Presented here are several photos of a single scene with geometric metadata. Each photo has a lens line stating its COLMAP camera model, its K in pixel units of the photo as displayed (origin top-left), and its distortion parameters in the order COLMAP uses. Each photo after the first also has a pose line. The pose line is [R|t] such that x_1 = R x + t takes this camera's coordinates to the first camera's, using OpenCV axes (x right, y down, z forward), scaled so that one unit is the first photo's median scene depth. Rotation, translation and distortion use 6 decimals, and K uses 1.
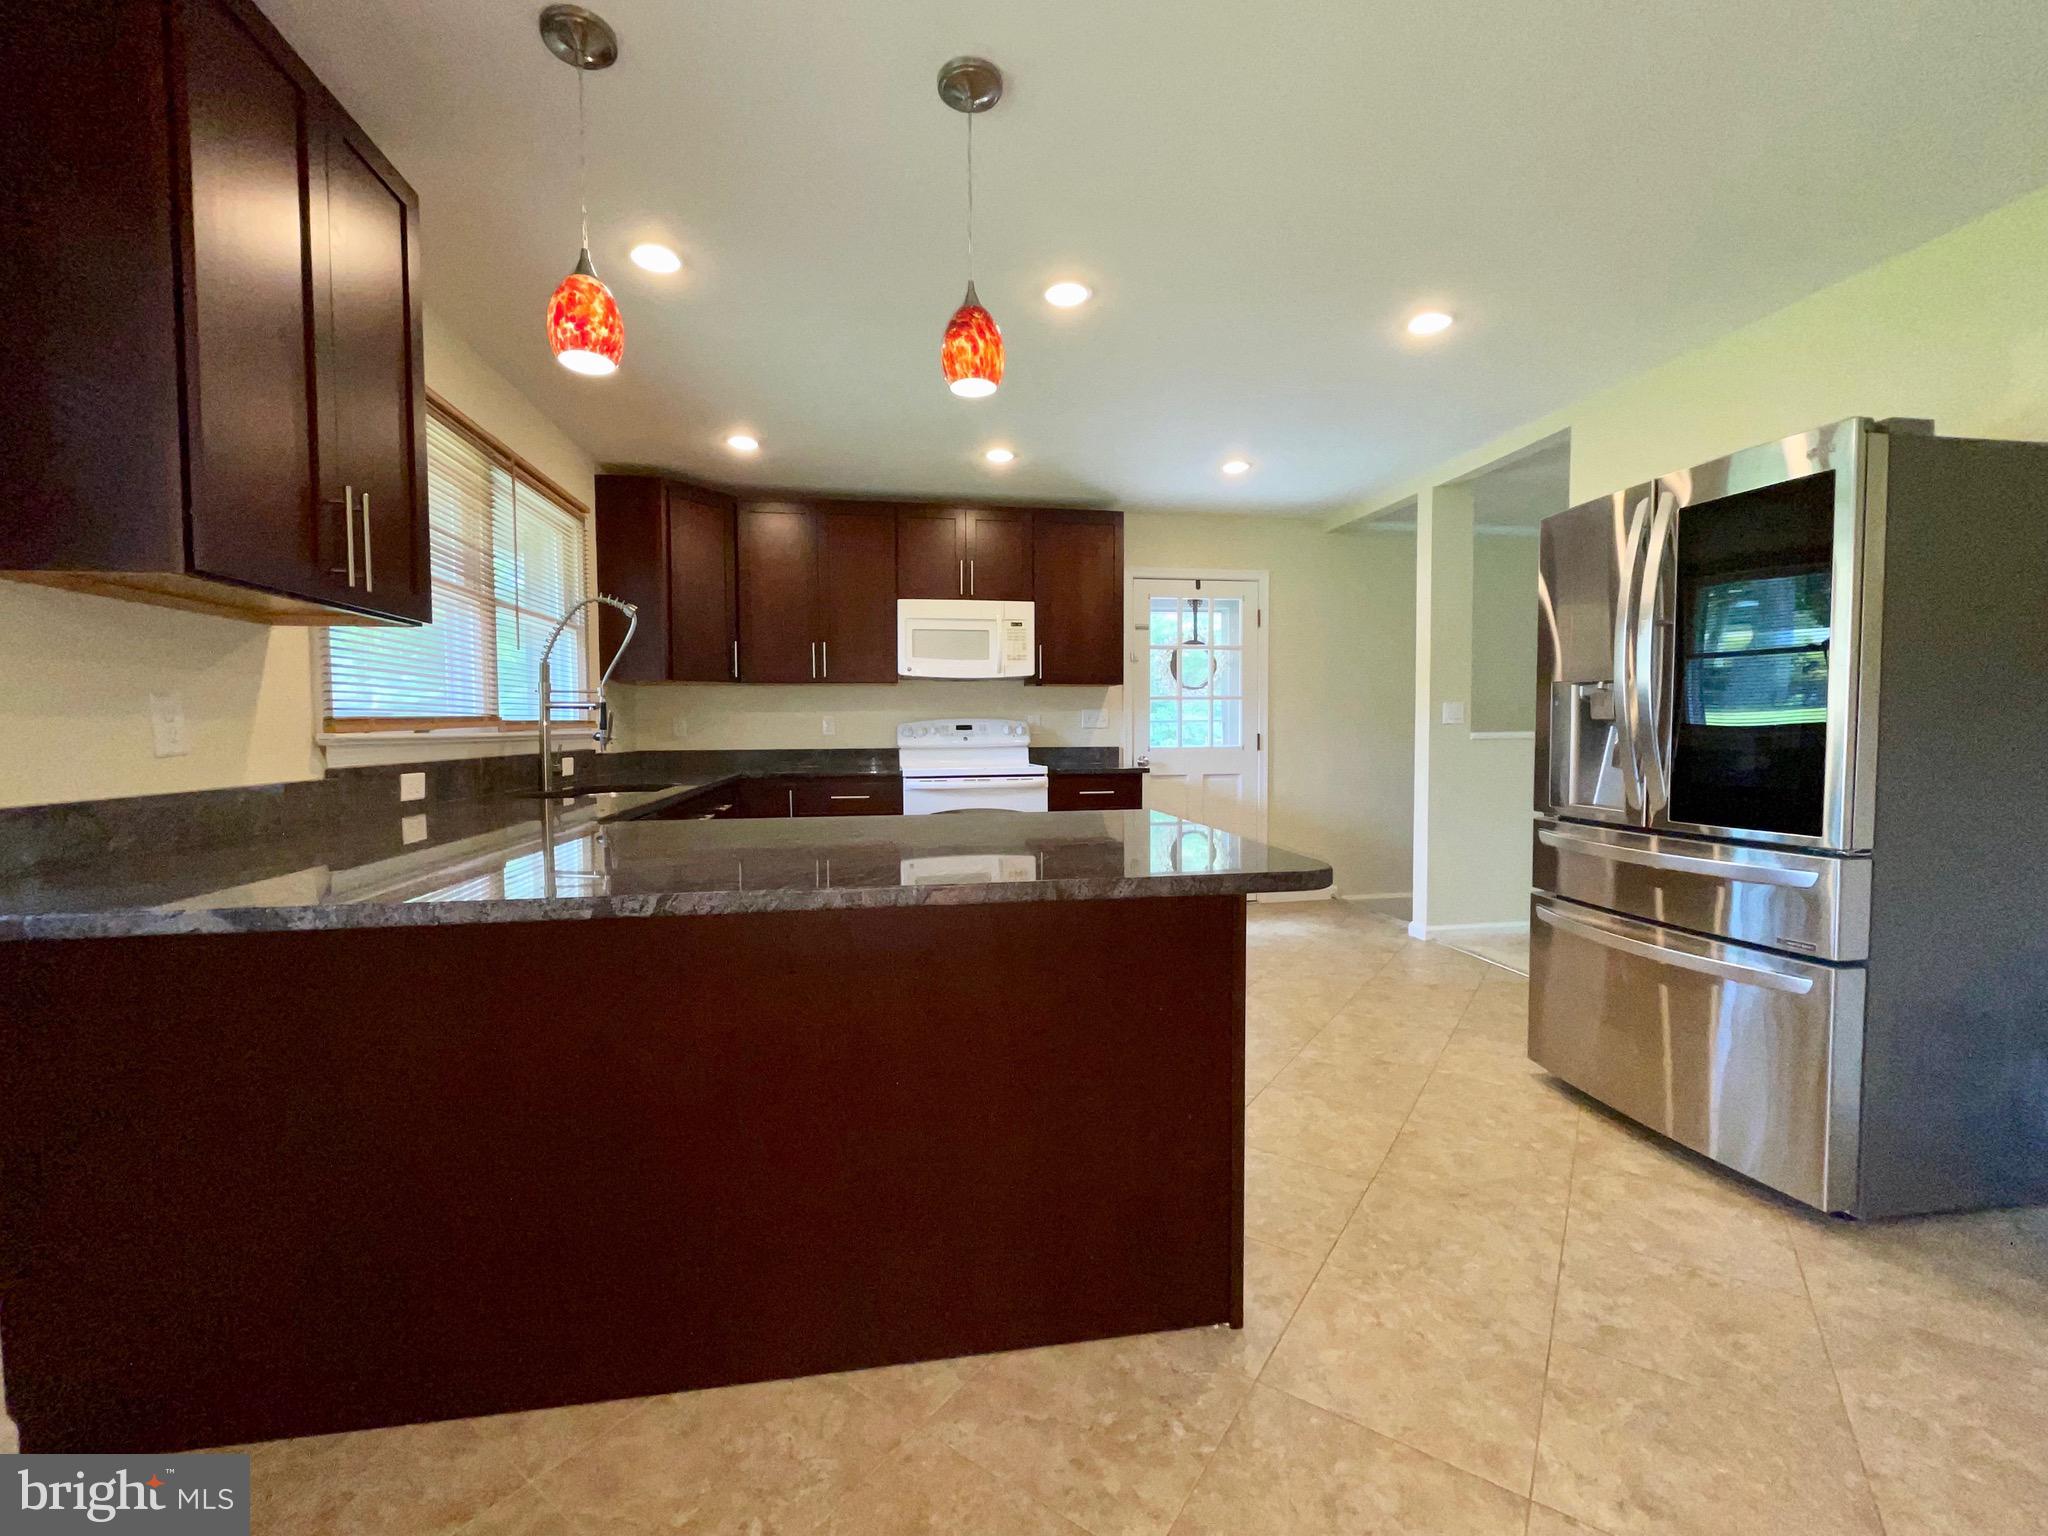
lens RADIAL K [[851.2, 0, 1032.2], [0, 851.2, 767.7], [0, 0, 1]] dist [0.001451, 0.000047]
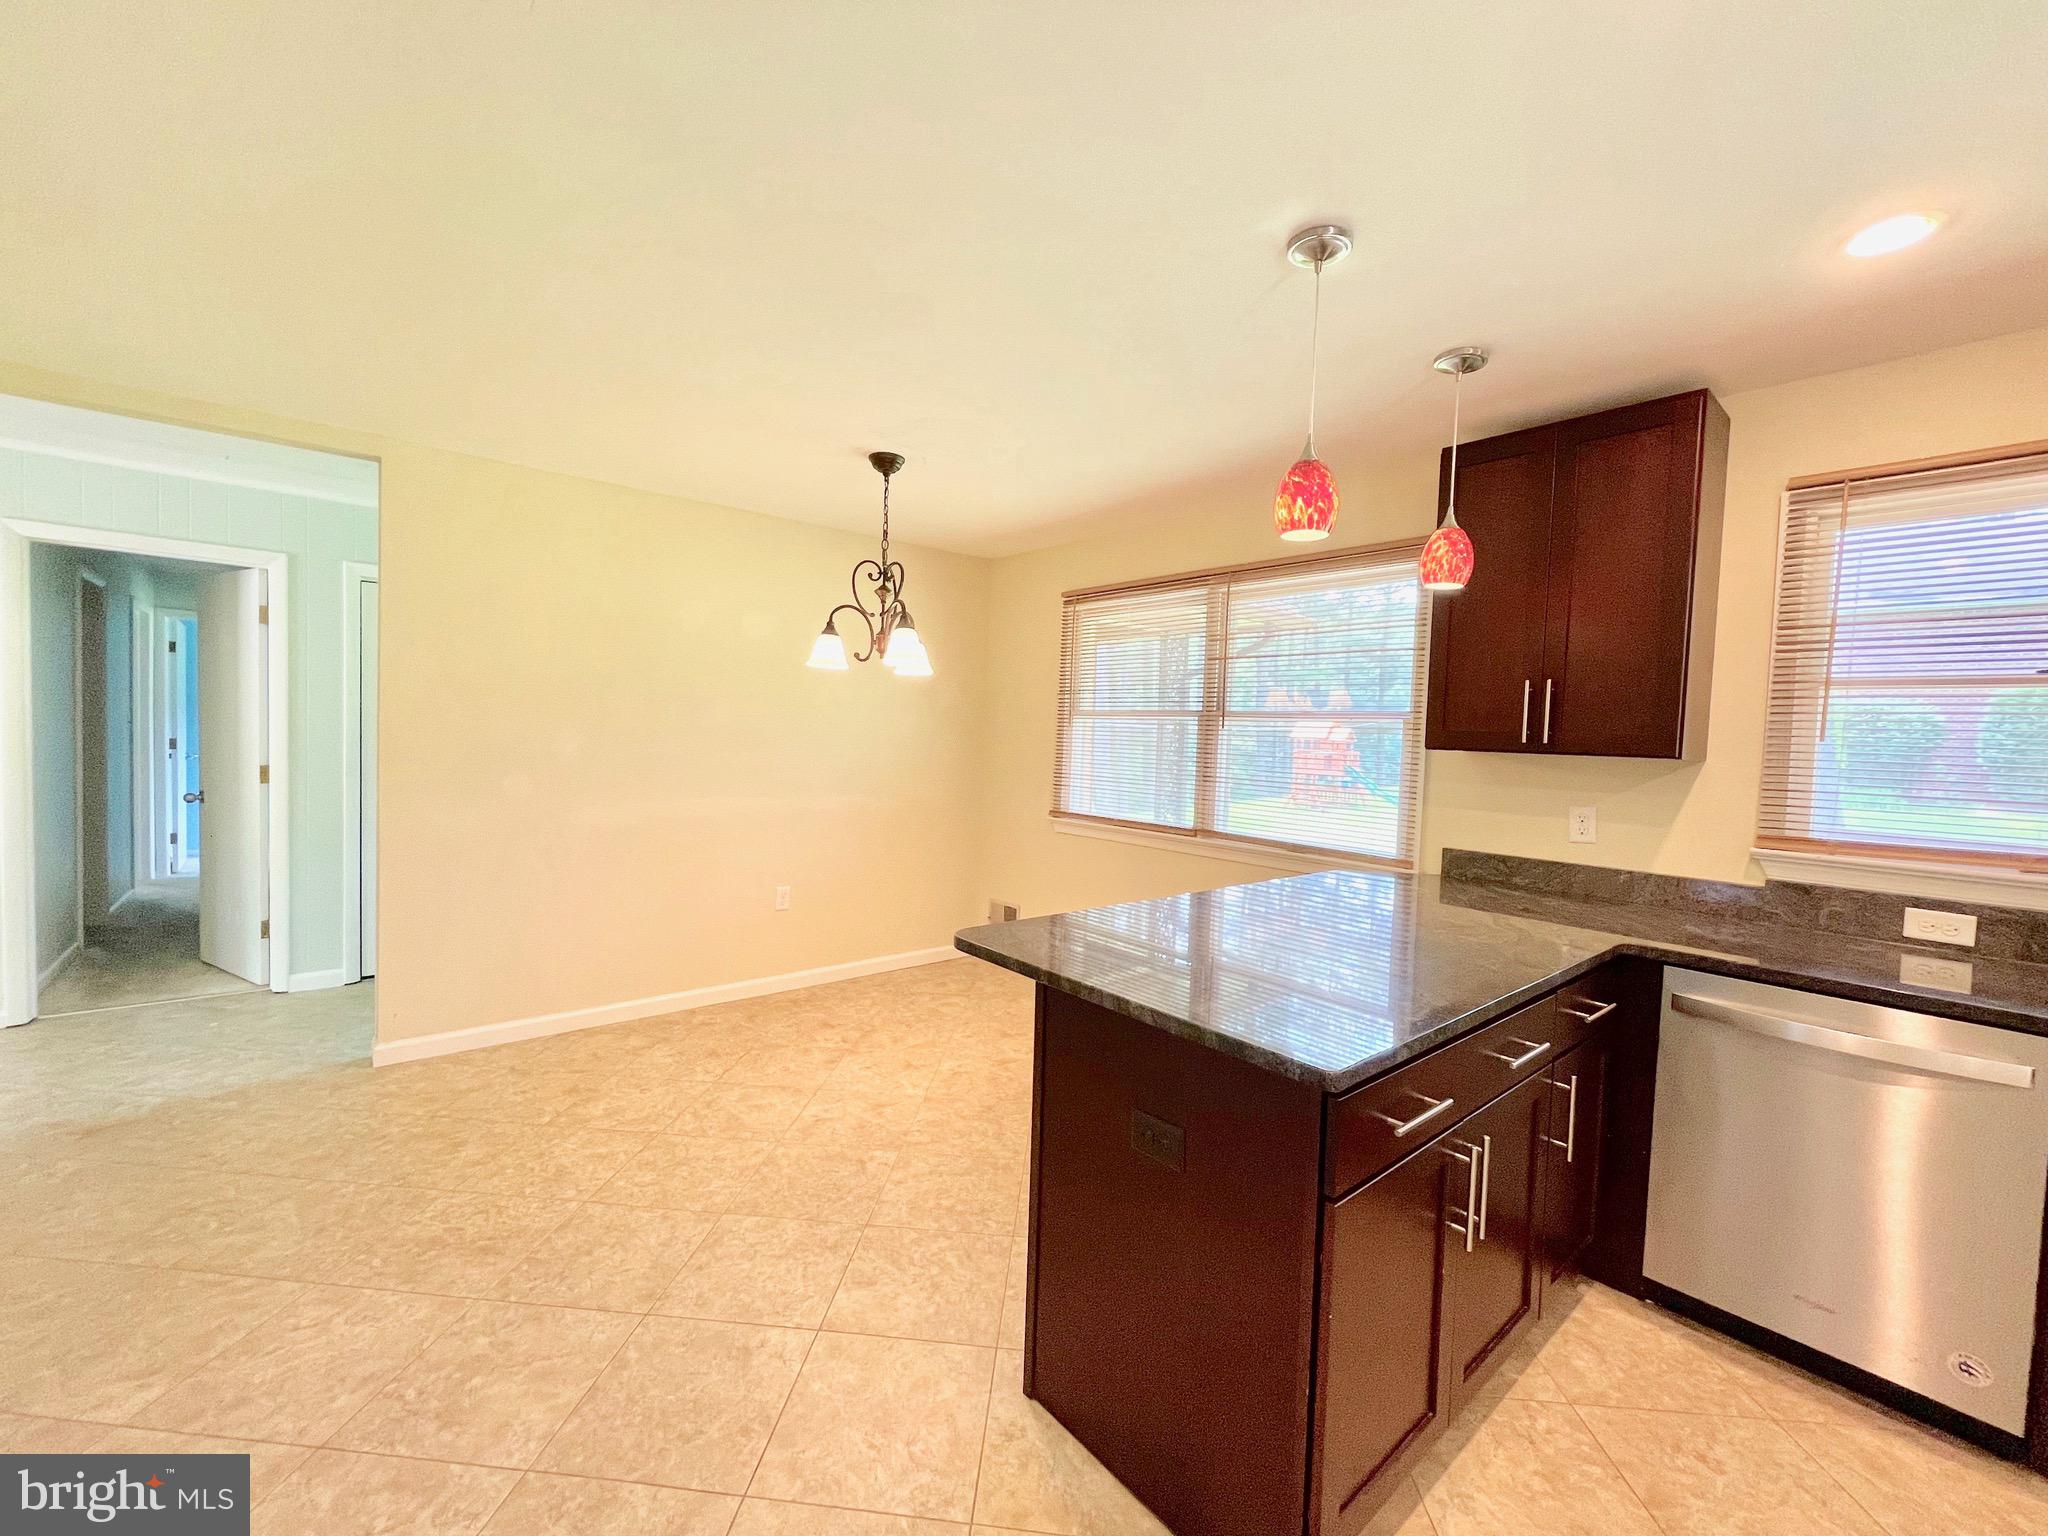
lens RADIAL K [[851.2, 0, 1032.2], [0, 851.2, 767.7], [0, 0, 1]] dist [0.001451, 0.000047]
pose [[-0.861028, -0.000332, -0.508557, 0.428498], [-0.053180, 0.994576, 0.089390, -0.135415], [0.505769, 0.104012, -0.856375, 0.999022]]
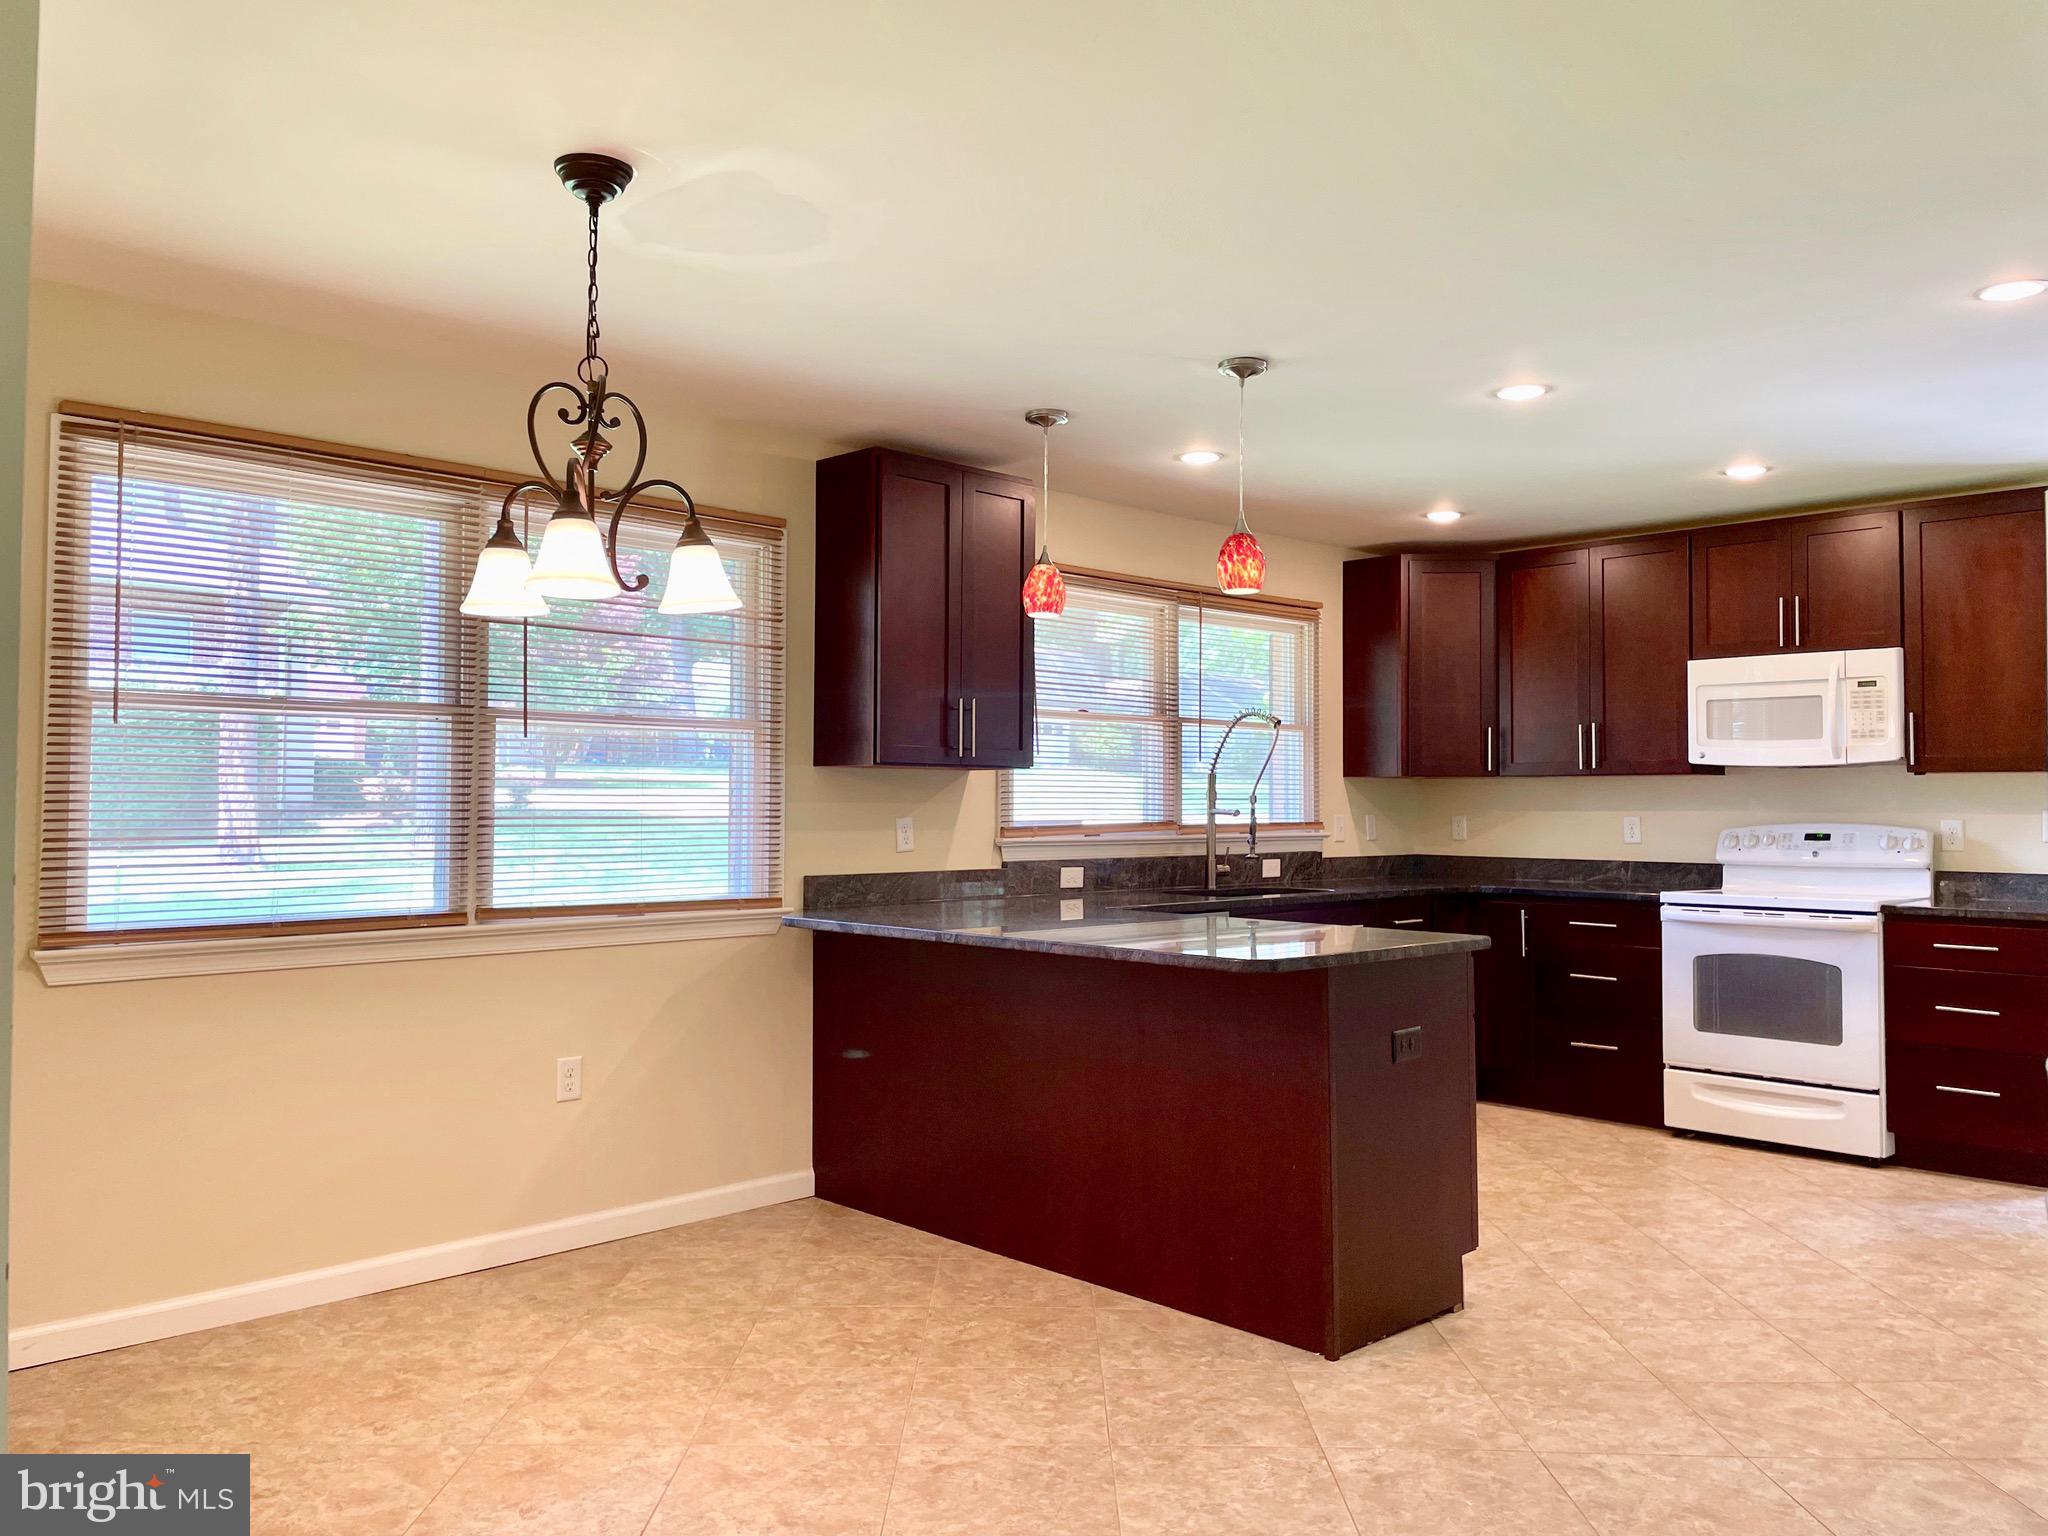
lens RADIAL K [[1529.6, 0, 1073.6], [0, 1529.6, 757.4], [0, 0, 1]] dist [0.071402, -0.097670]
pose [[0.591877, -0.016734, -0.805854, 0.952910], [-0.046633, 0.997399, -0.054962, -0.026400], [0.804678, 0.070110, 0.589557, -0.332623]]
